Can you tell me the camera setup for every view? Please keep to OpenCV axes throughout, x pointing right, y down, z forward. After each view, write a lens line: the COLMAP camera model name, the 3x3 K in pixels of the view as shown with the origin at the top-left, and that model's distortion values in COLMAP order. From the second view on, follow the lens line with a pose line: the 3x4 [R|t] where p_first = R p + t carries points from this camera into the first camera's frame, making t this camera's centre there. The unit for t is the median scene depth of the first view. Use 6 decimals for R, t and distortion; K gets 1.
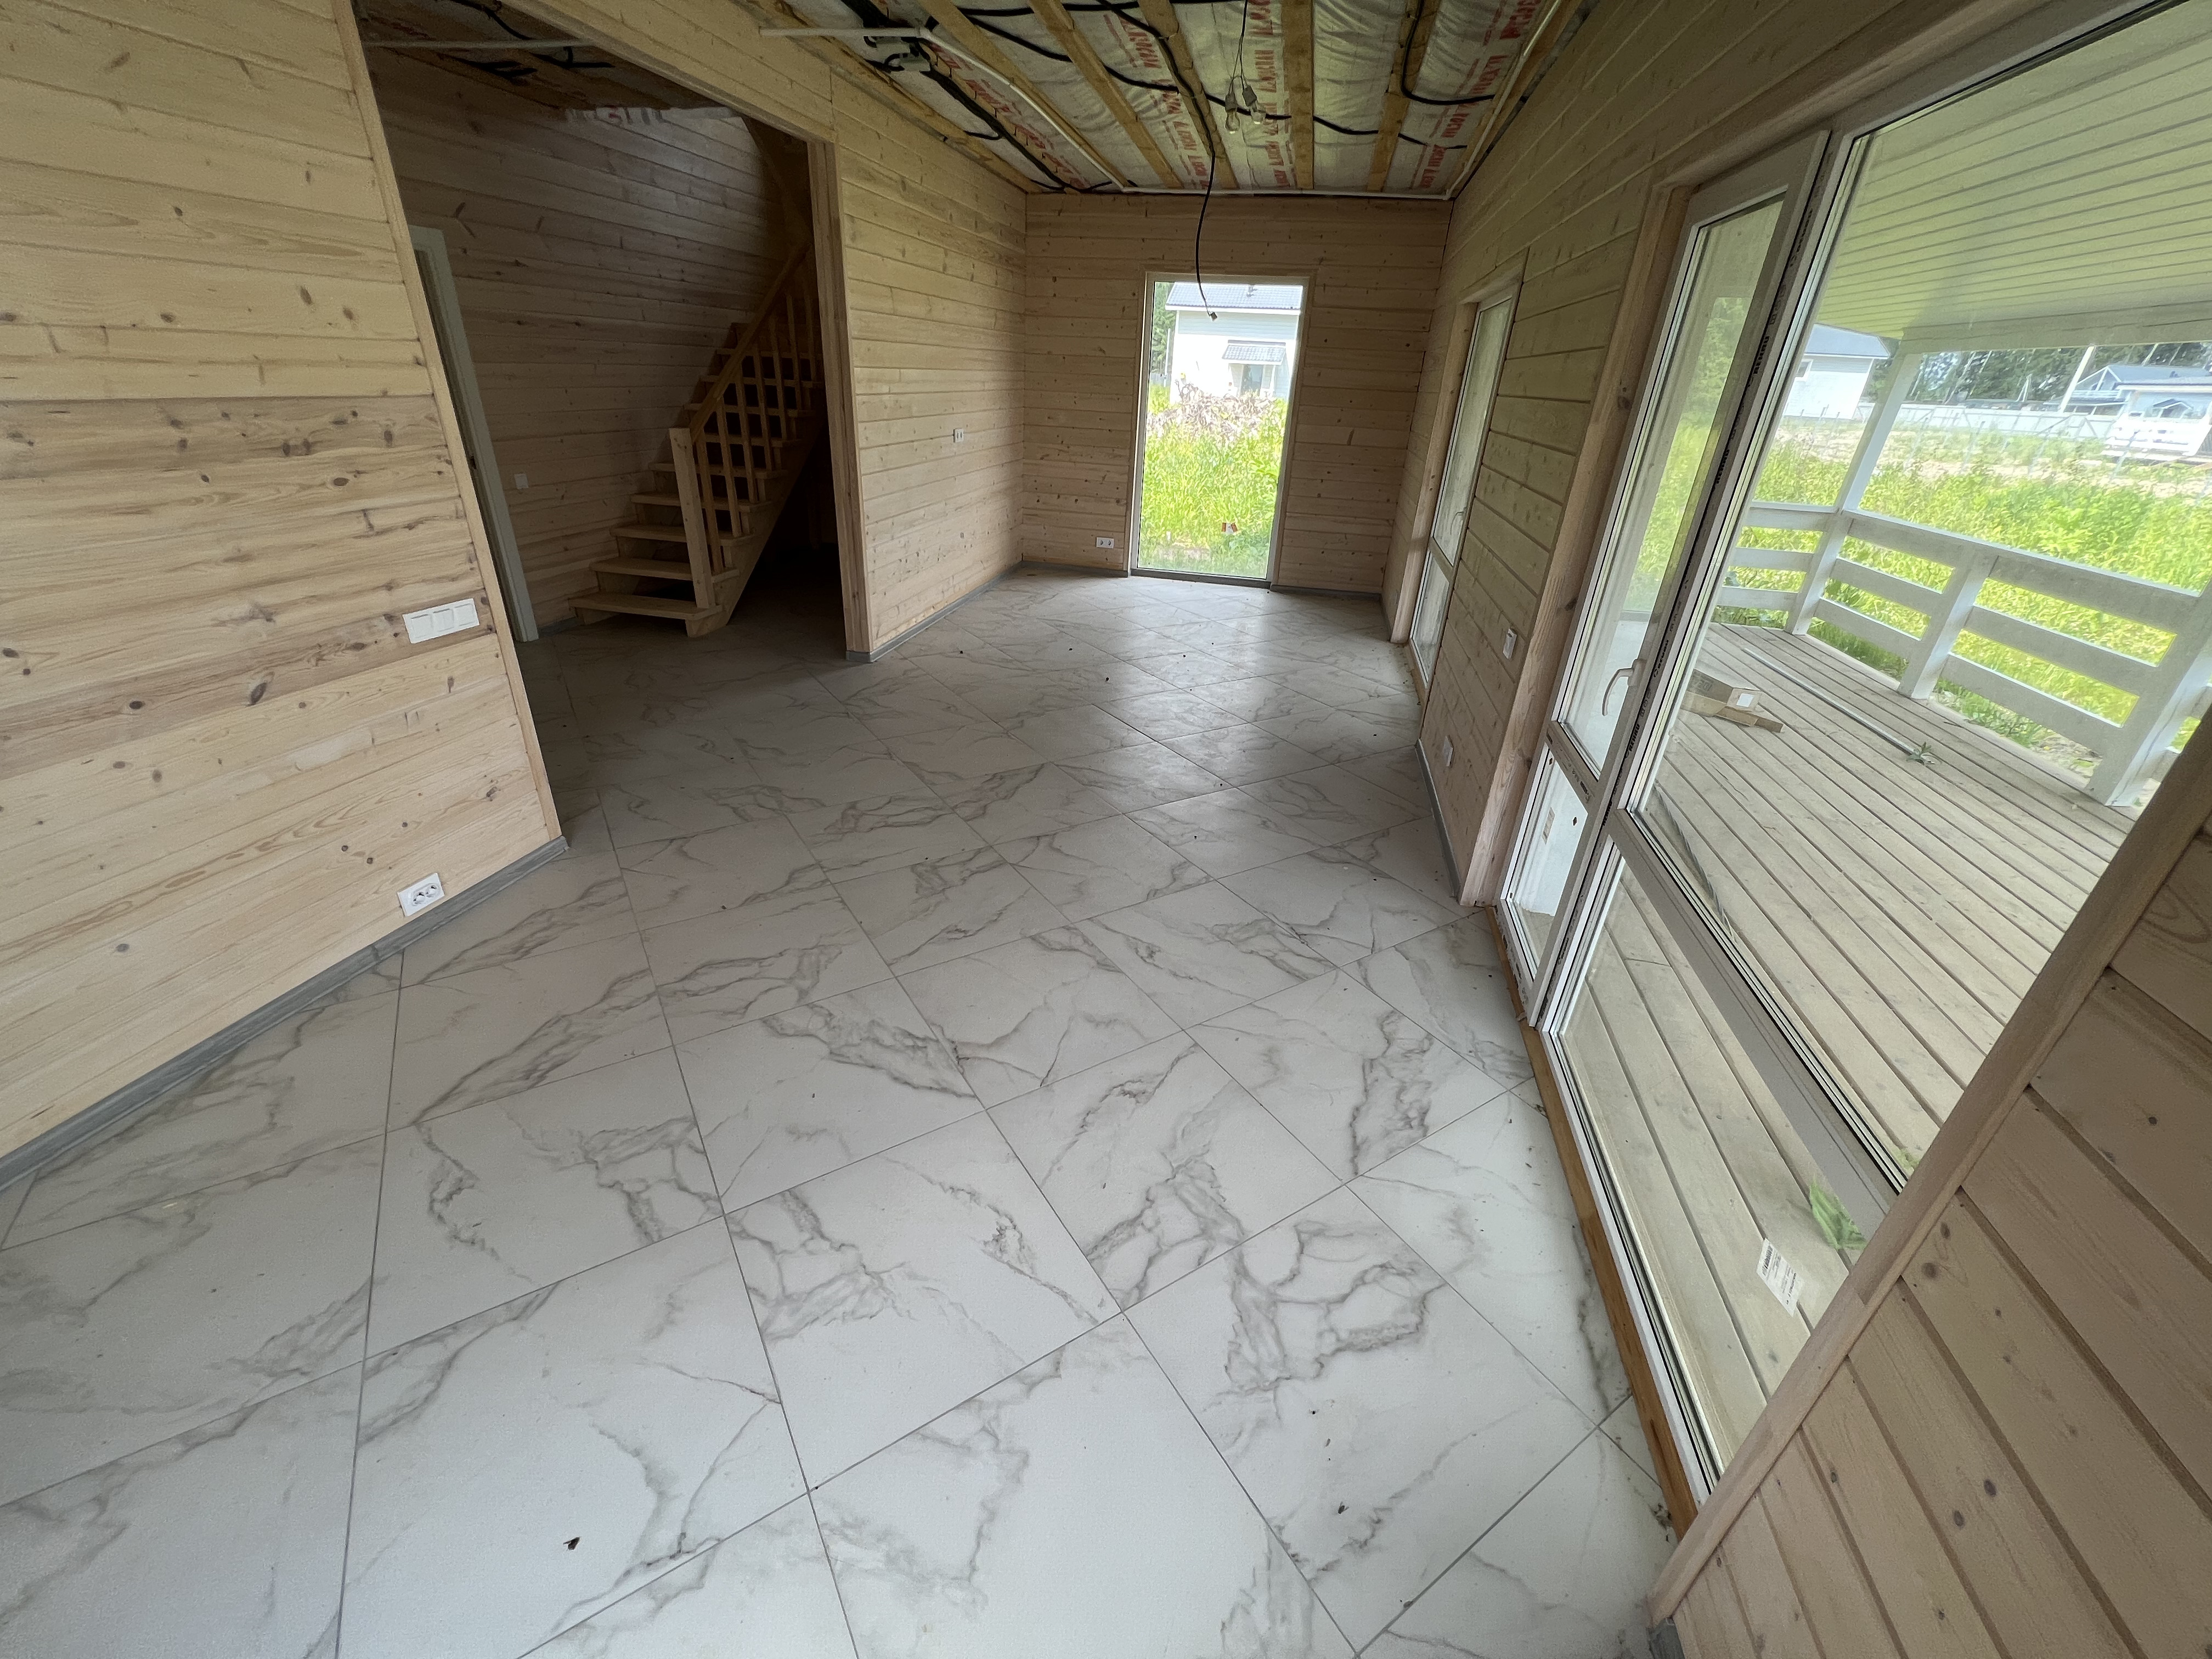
lens RADIAL K [[893.0, 0, 1098.6], [0, 893.0, 825.8], [0, 0, 1]] dist [0.000626, -0.000090]
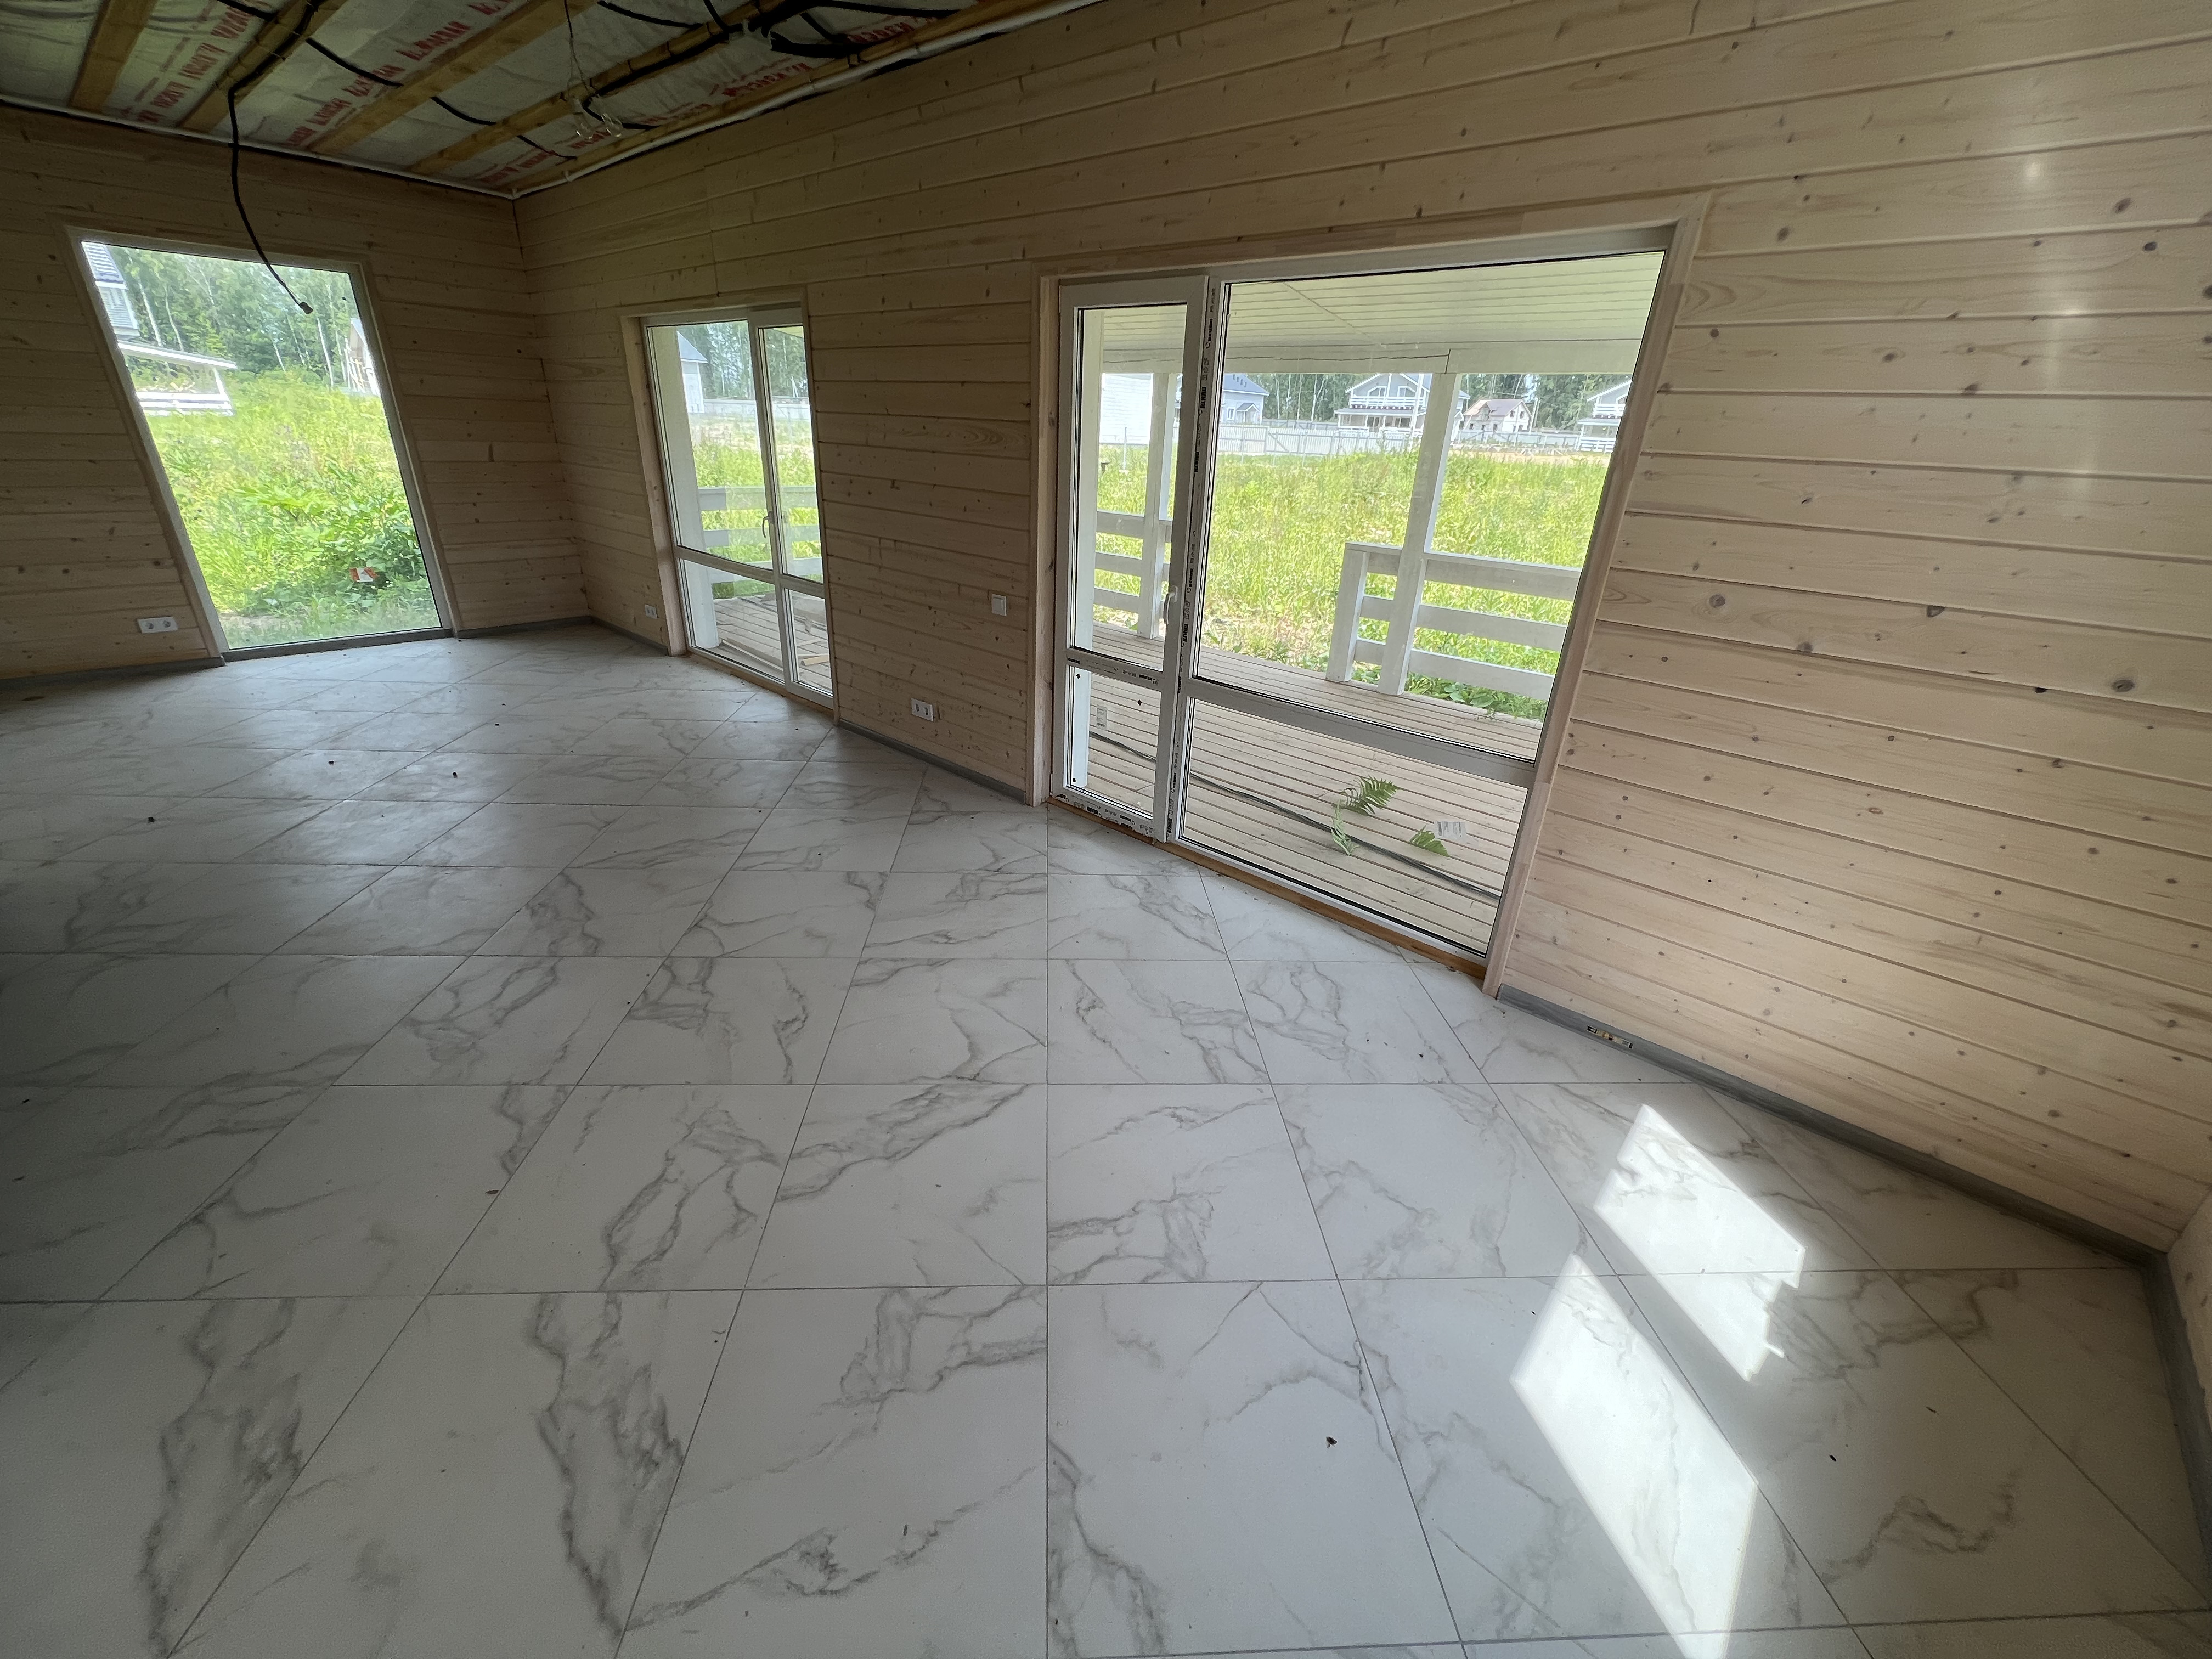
lens RADIAL K [[893.0, 0, 1095.3], [0, 893.0, 828.3], [0, 0, 1]] dist [0.000626, -0.000090]
pose [[0.486579, -0.382327, 0.785536, -0.723171], [0.378378, 0.902674, 0.204964, -0.142838], [-0.787446, 0.197498, 0.583886, 0.220678]]
